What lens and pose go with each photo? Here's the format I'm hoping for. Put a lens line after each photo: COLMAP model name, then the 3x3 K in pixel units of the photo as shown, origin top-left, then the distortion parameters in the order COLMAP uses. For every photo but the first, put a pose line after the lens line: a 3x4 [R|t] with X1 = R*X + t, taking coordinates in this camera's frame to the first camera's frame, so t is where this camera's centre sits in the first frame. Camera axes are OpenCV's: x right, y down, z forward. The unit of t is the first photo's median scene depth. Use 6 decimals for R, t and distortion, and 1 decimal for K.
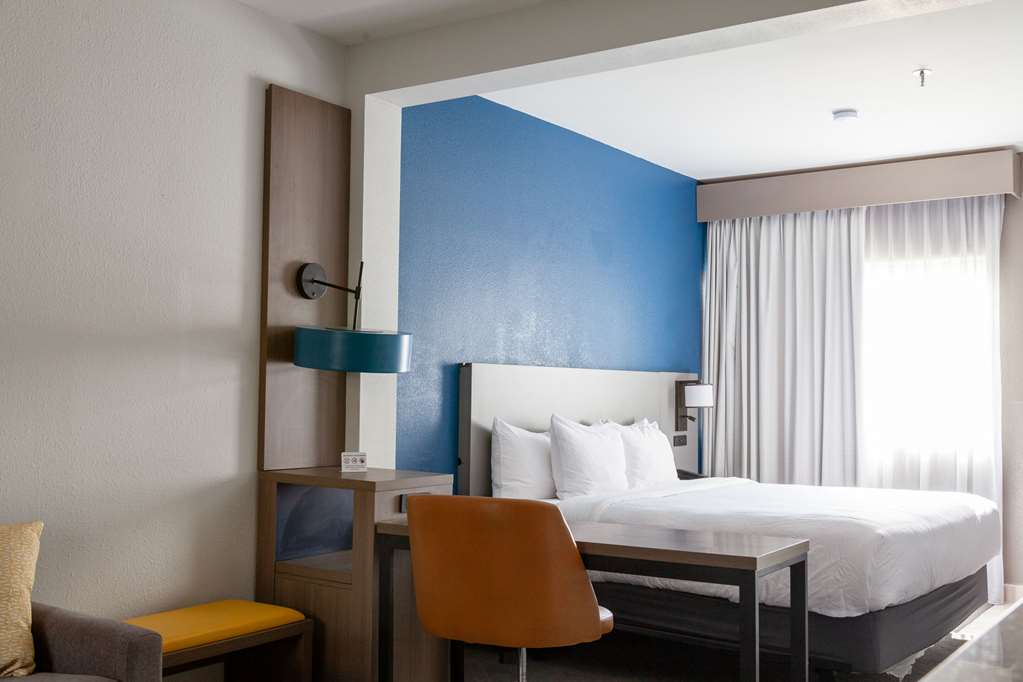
lens RADIAL K [[1131.0, 0, 525.8], [0, 1131.0, 340.3], [0, 0, 1]] dist [0.003067, 0.000000]
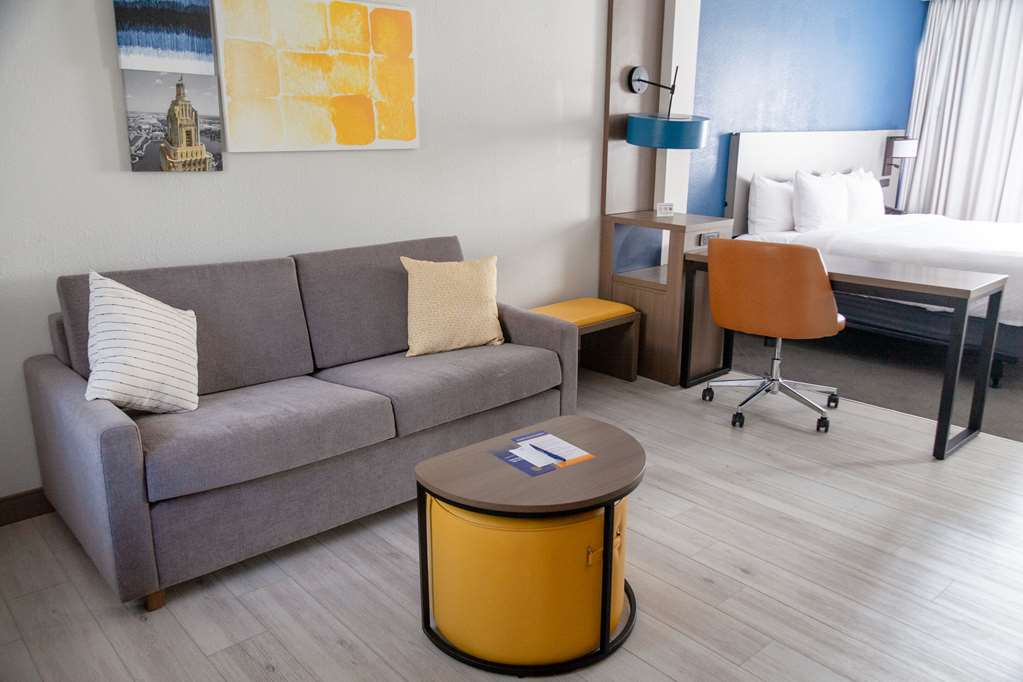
lens RADIAL K [[828.0, 0, 508.0], [0, 828.0, 360.3], [0, 0, 1]] dist [0.029111, -0.012236]
pose [[0.971619, 0.056555, -0.229692, -0.087873], [0.020311, 0.947469, 0.319203, -0.055232], [0.235678, -0.314809, 0.919430, -0.110126]]
